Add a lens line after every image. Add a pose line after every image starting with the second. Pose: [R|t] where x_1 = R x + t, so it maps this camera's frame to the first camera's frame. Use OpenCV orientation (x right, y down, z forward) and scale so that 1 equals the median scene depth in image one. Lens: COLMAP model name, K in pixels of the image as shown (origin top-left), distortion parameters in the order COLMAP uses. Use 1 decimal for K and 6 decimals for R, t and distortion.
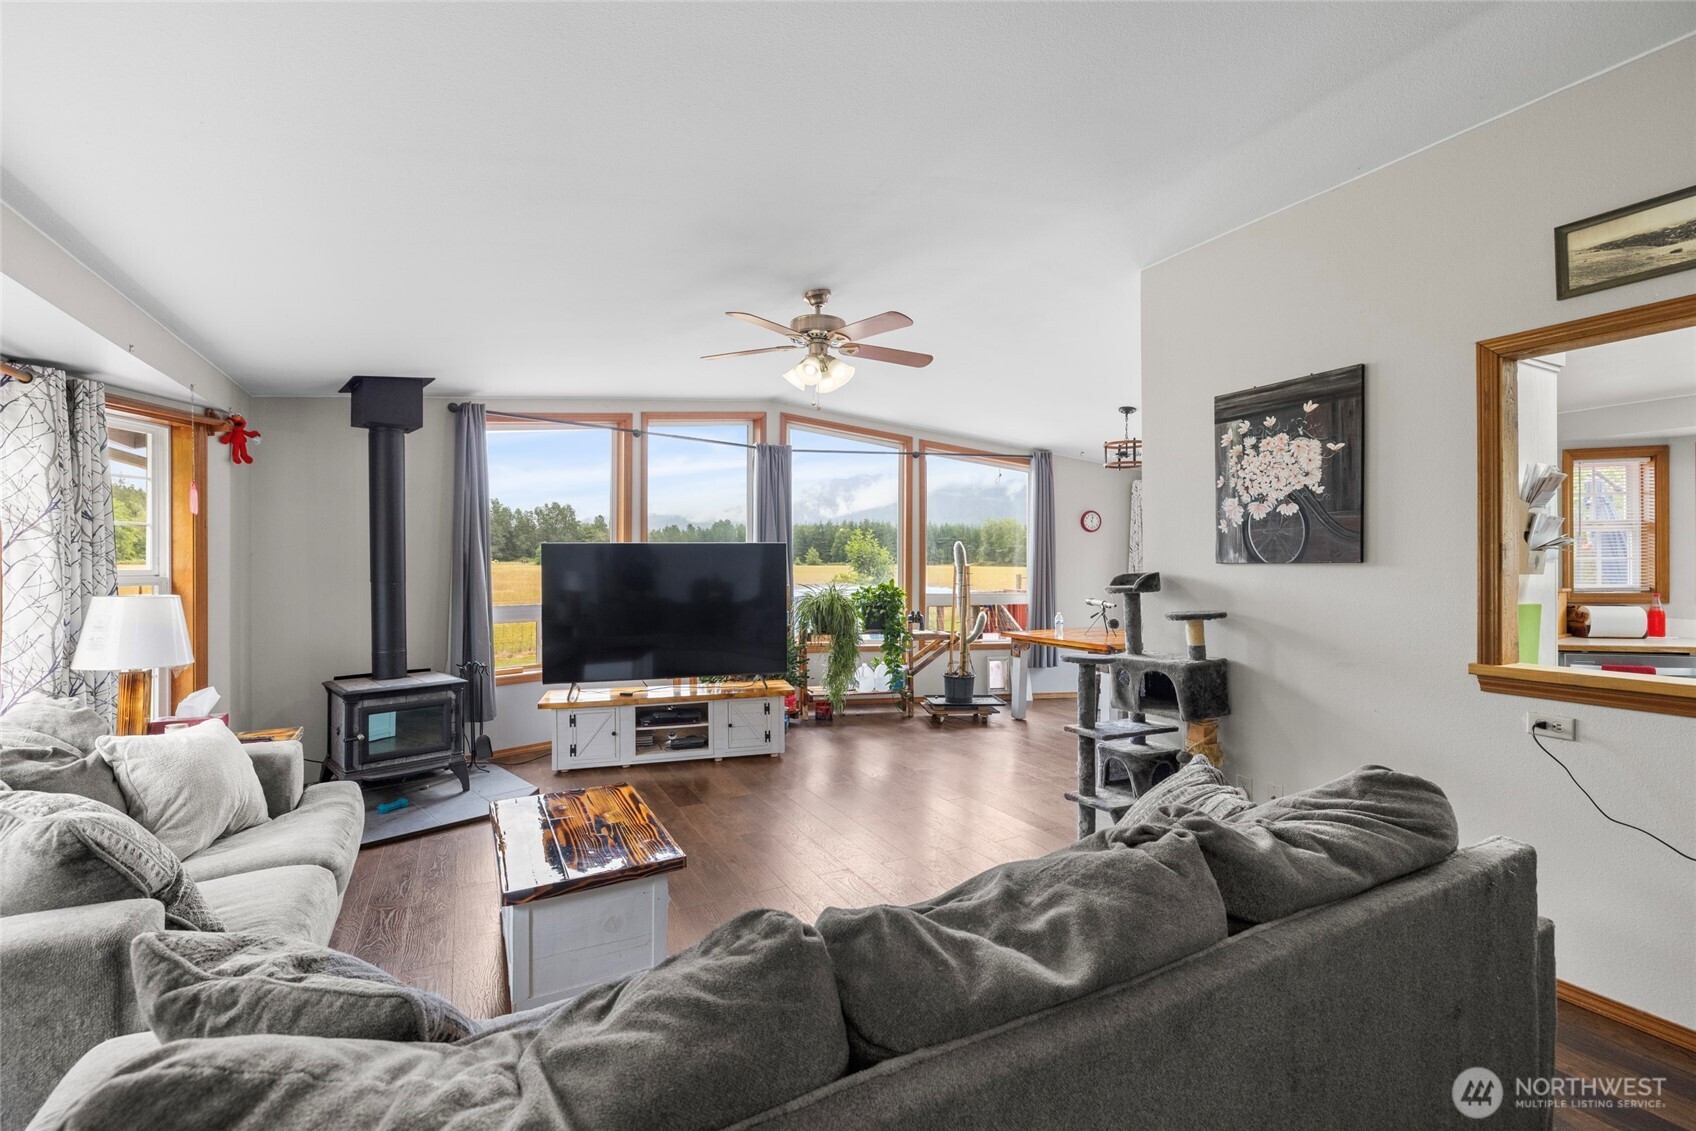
lens RADIAL K [[734.5, 0, 854.2], [0, 734.5, 562.4], [0, 0, 1]] dist [-0.004049, 0.001904]
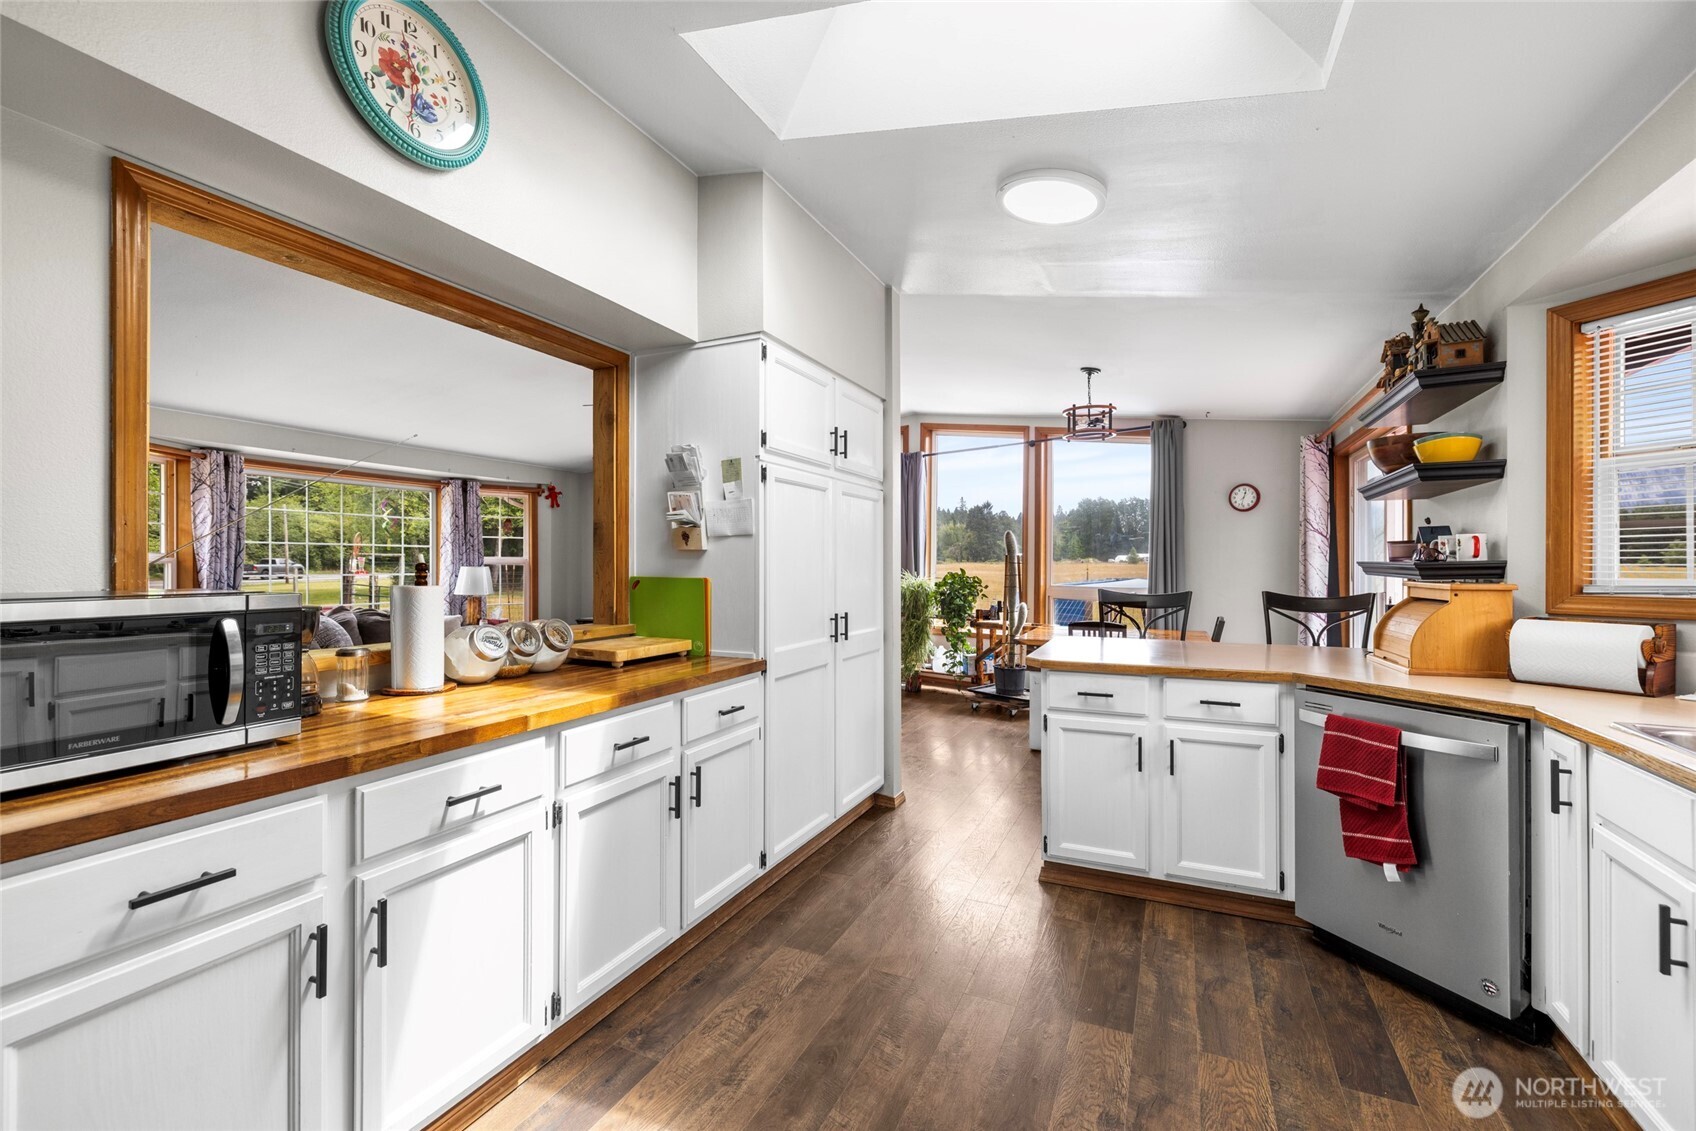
lens RADIAL K [[734.5, 0, 855.3], [0, 734.5, 561.2], [0, 0, 1]] dist [-0.004049, 0.001904]
pose [[0.598413, -0.002571, -0.801183, 1.044770], [-0.000011, 0.999995, -0.003218, 0.019859], [0.801188, 0.001934, 0.598410, 0.321859]]
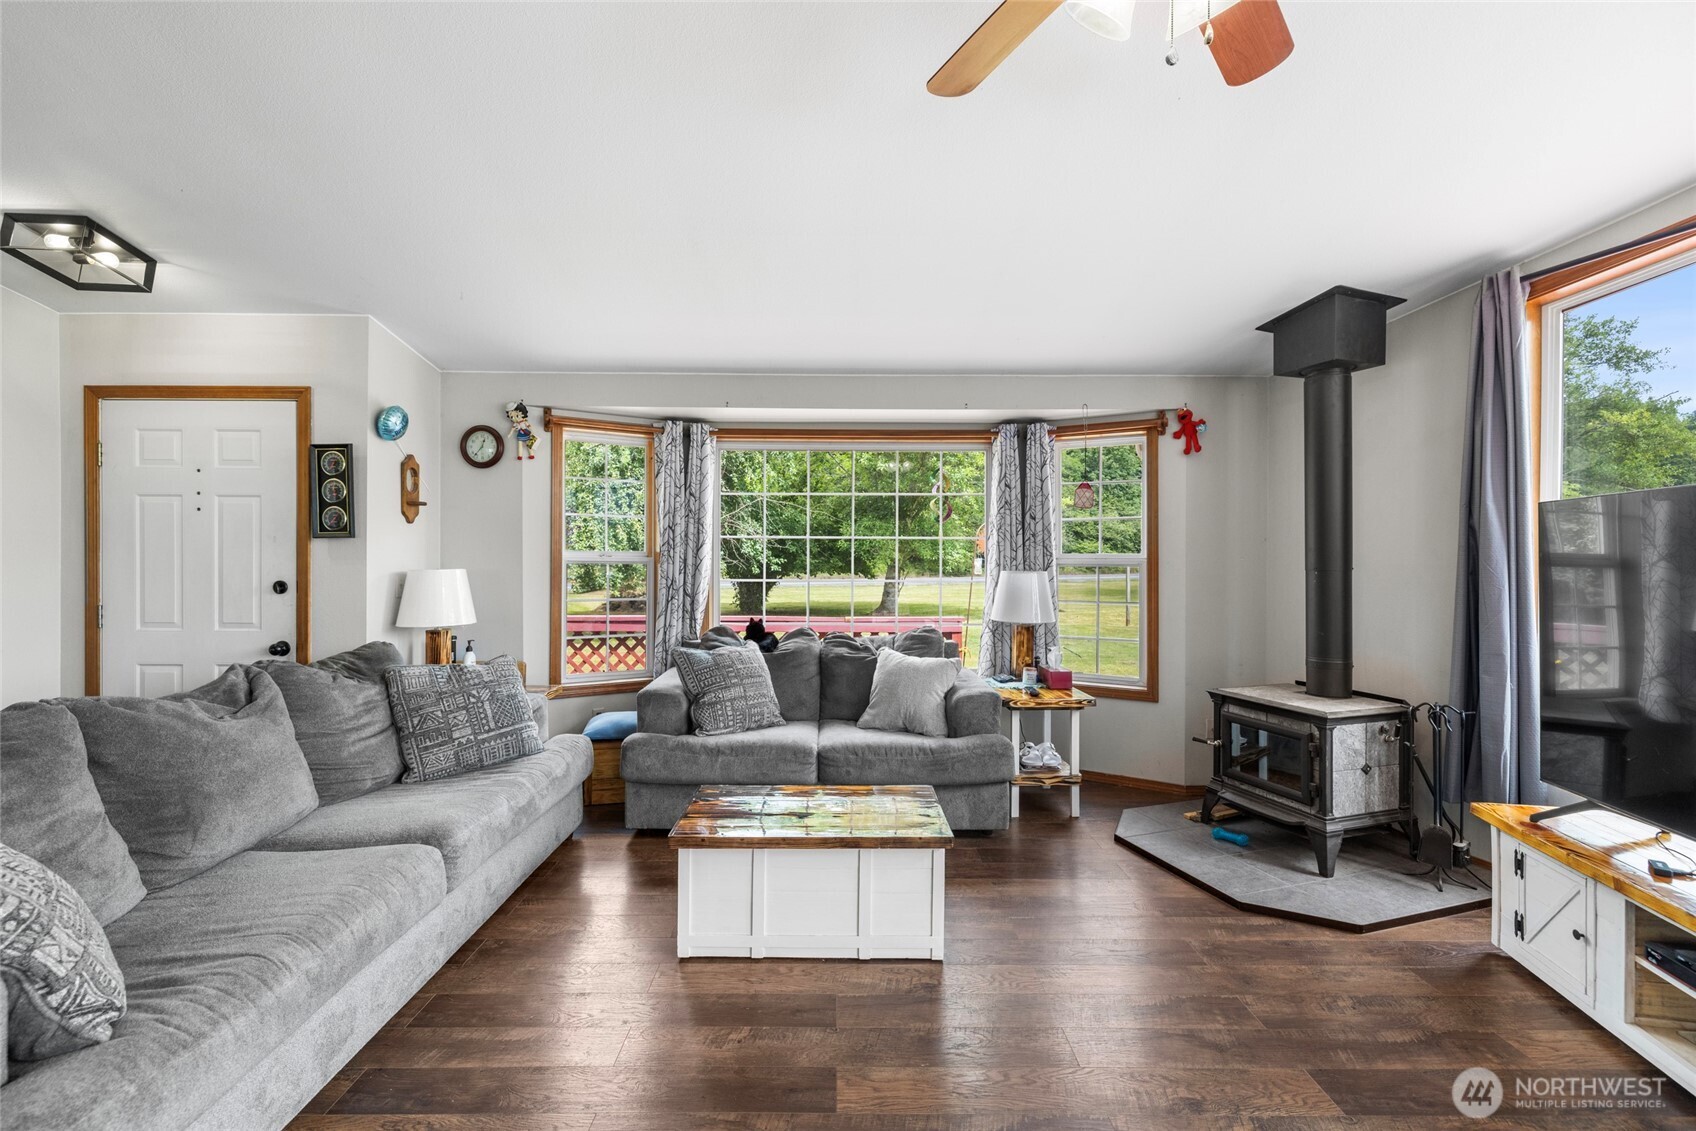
lens RADIAL K [[734.5, 0, 844.8], [0, 734.5, 561.0], [0, 0, 1]] dist [-0.004049, 0.001904]
pose [[-0.480435, 0.000014, -0.877031, 0.247799], [-0.001464, 0.999999, 0.000818, 0.014342], [0.877029, 0.001677, -0.480434, 0.808008]]
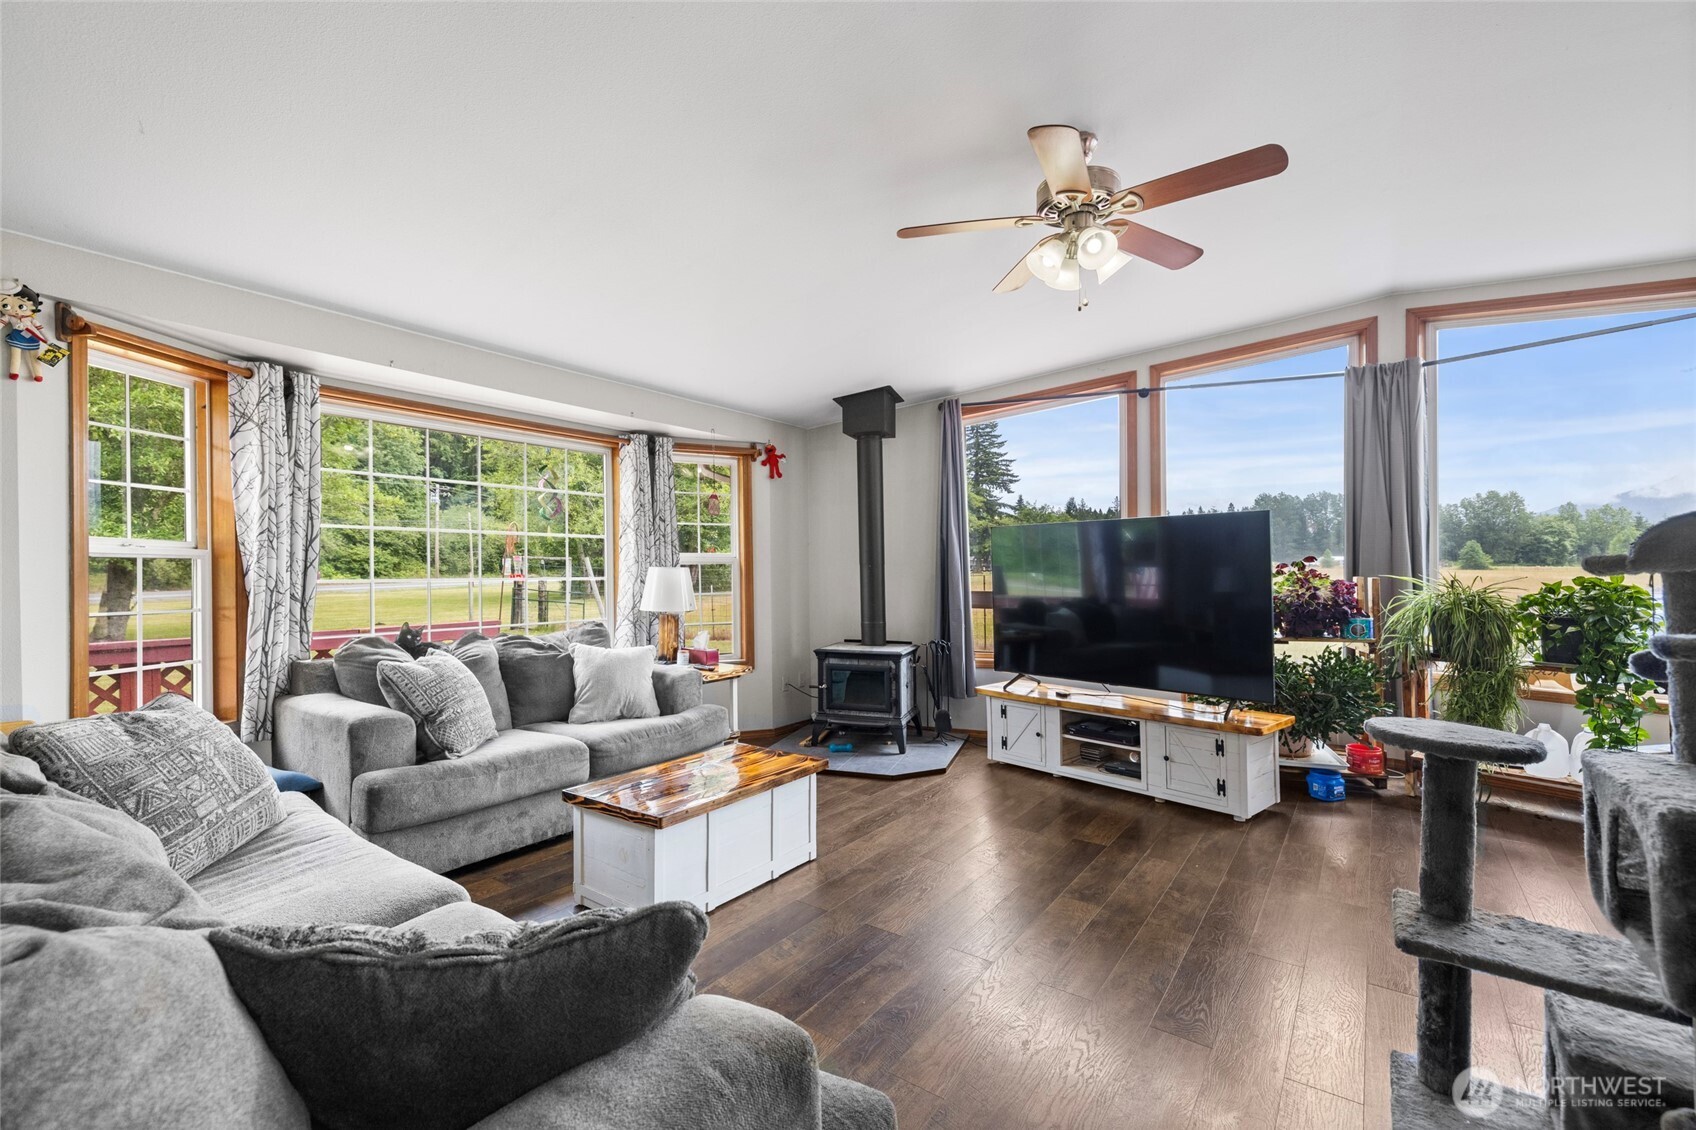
lens RADIAL K [[734.5, 0, 840.5], [0, 734.5, 573.4], [0, 0, 1]] dist [-0.004049, 0.001904]
pose [[0.425551, 0.005646, -0.904917, 0.371260], [0.001736, 0.999974, 0.007055, 0.027931], [0.904933, -0.004574, 0.425530, 0.388099]]
